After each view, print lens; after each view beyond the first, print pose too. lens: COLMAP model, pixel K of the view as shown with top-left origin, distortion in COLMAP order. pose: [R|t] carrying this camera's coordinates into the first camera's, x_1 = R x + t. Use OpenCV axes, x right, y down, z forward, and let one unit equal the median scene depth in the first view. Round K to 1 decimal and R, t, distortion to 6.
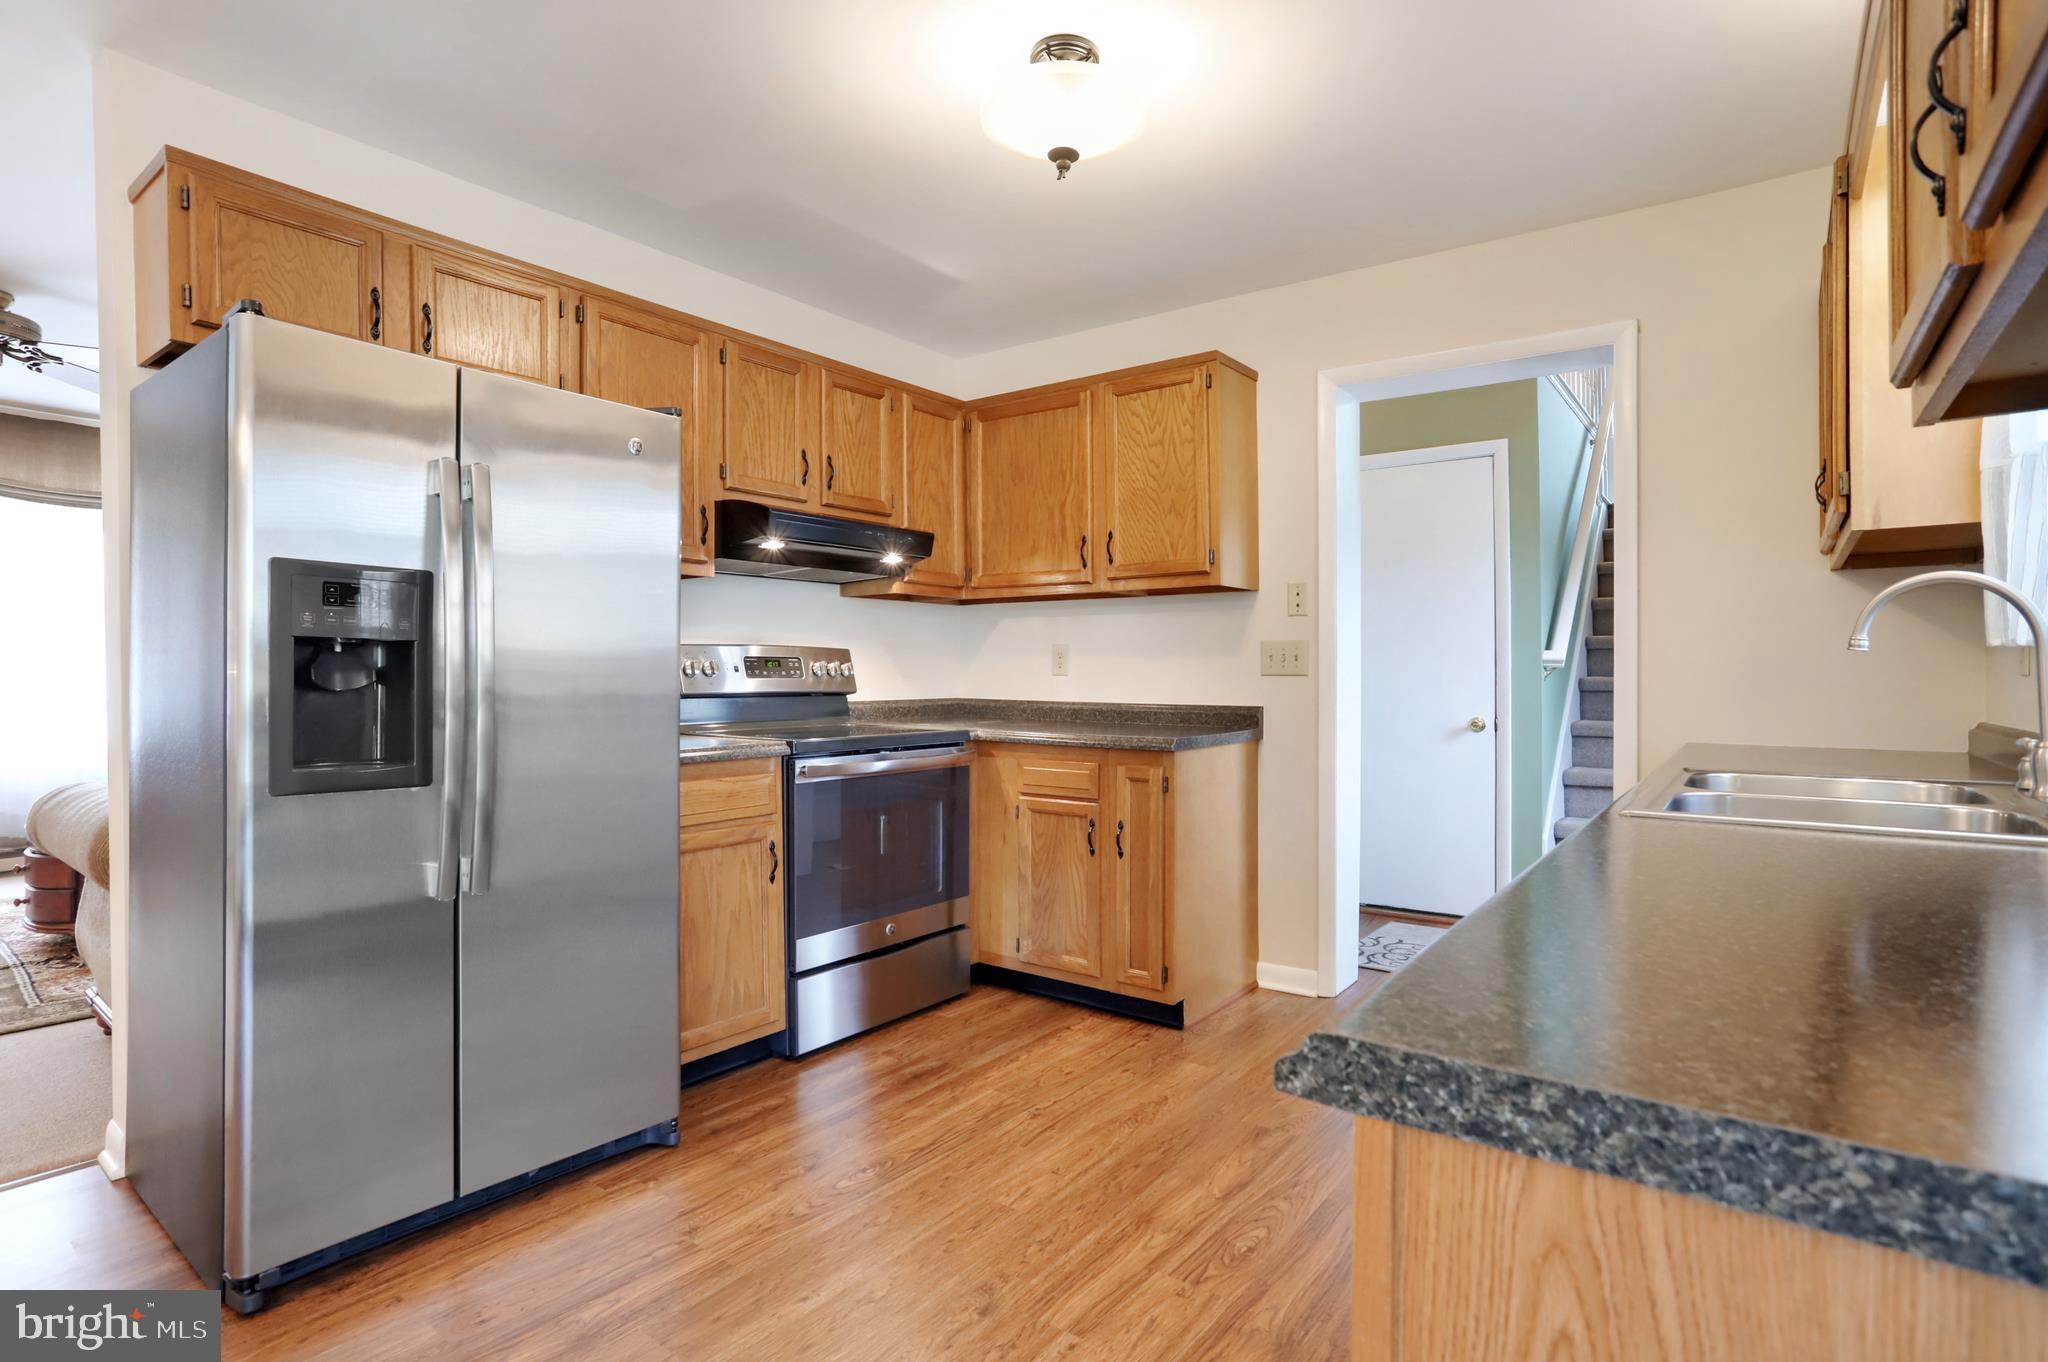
lens RADIAL K [[1001.4, 0, 1062.3], [0, 1001.4, 669.8], [0, 0, 1]] dist [-0.054654, 0.022559]
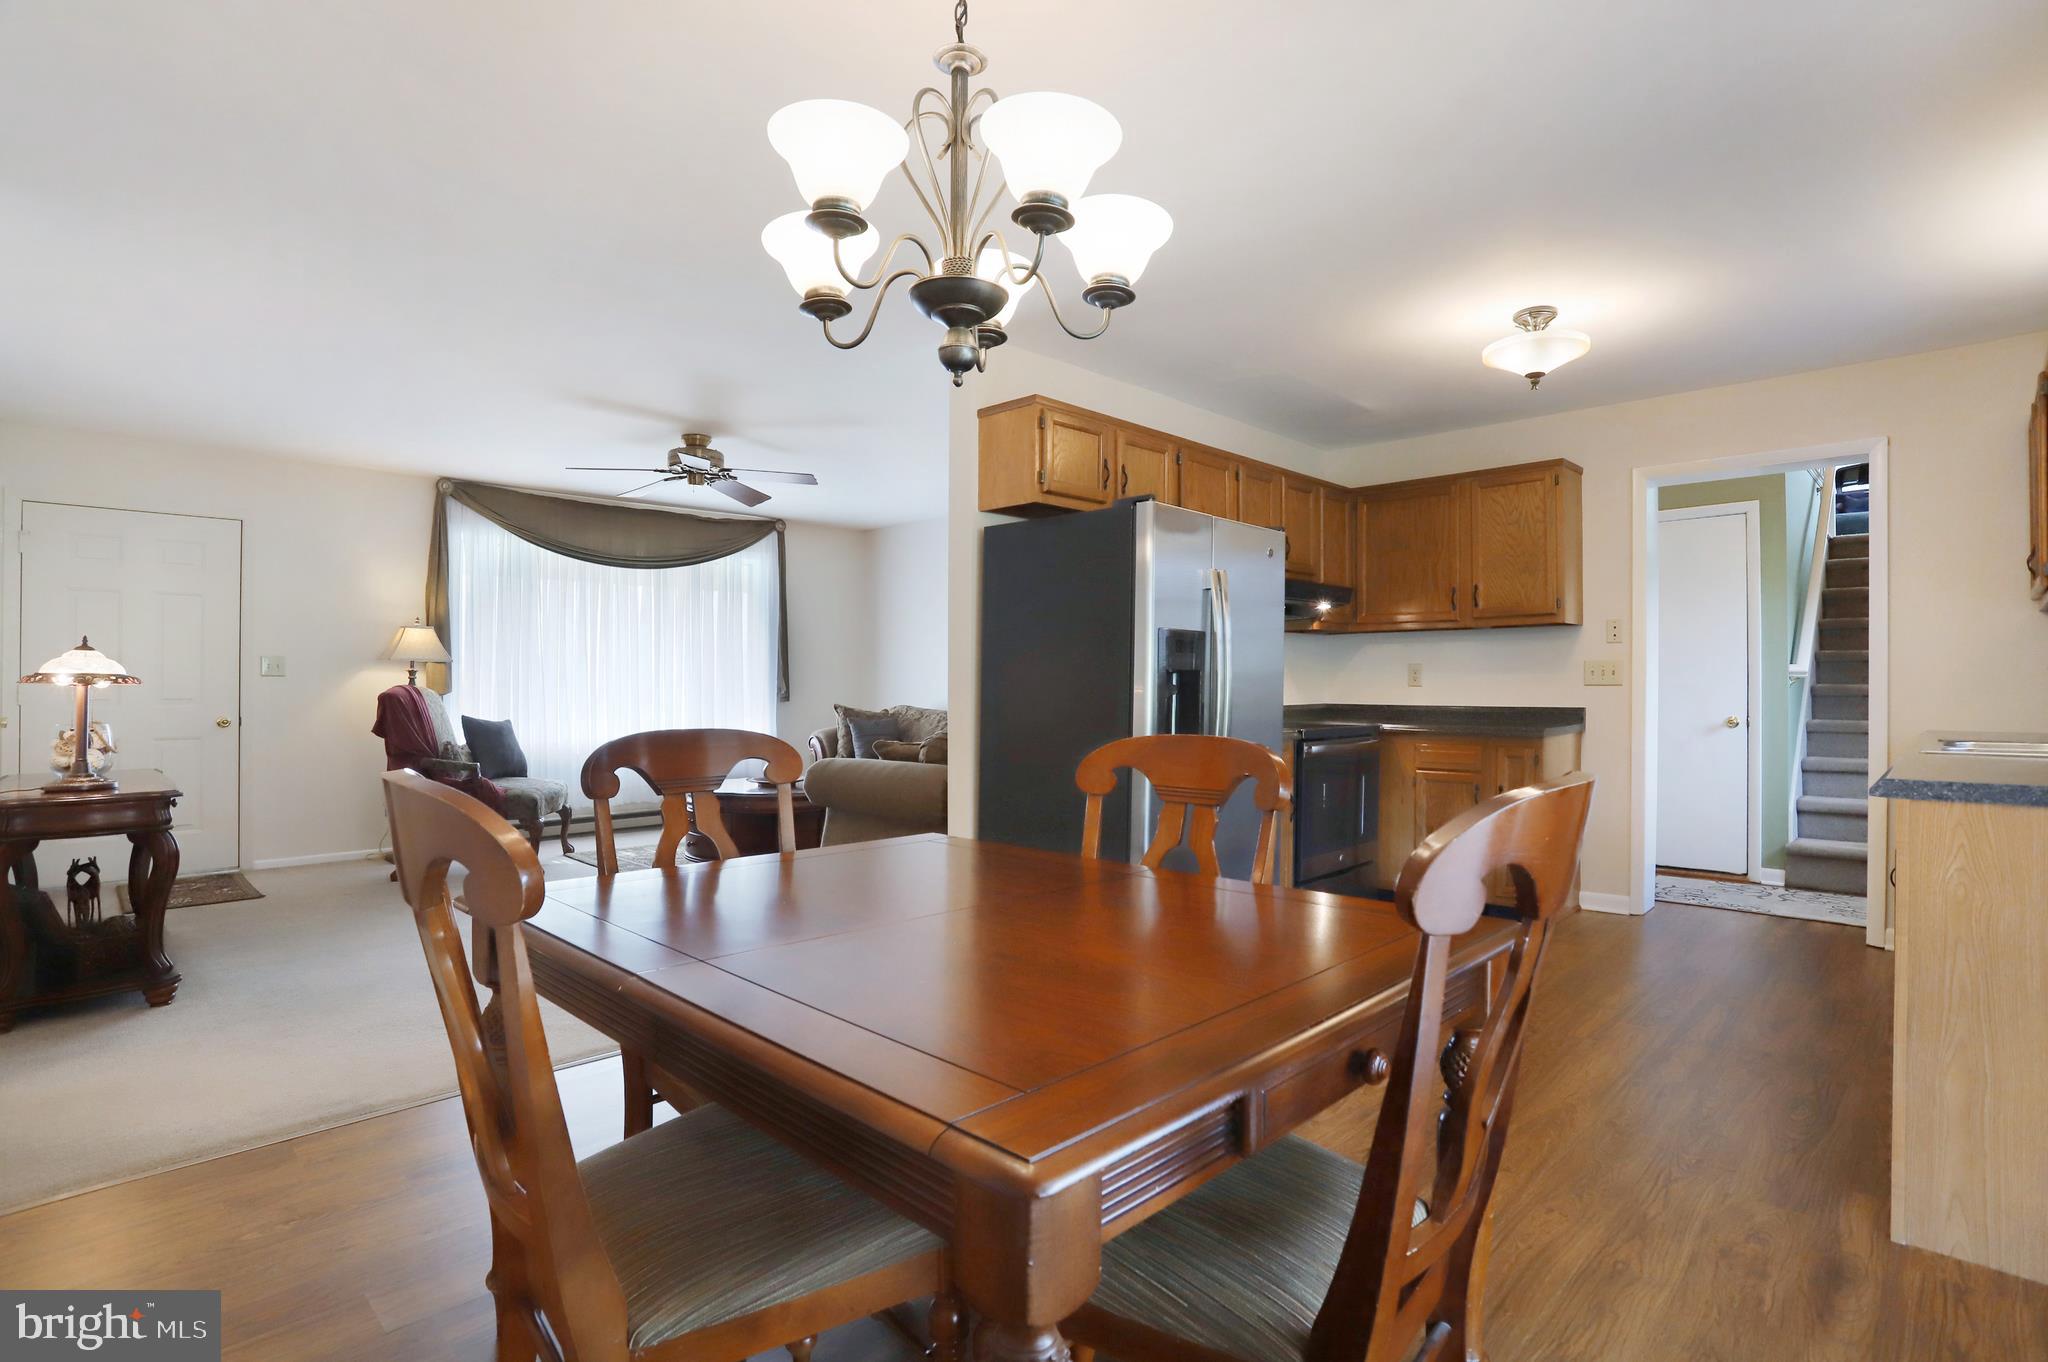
lens RADIAL K [[1038.0, 0, 1030.3], [0, 1038.0, 691.1], [0, 0, 1]] dist [-0.051974, 0.024833]
pose [[0.992732, -0.006427, -0.120174, -0.409065], [0.007678, 0.999921, 0.009944, -0.006772], [0.120101, -0.010795, 0.992703, -0.527637]]
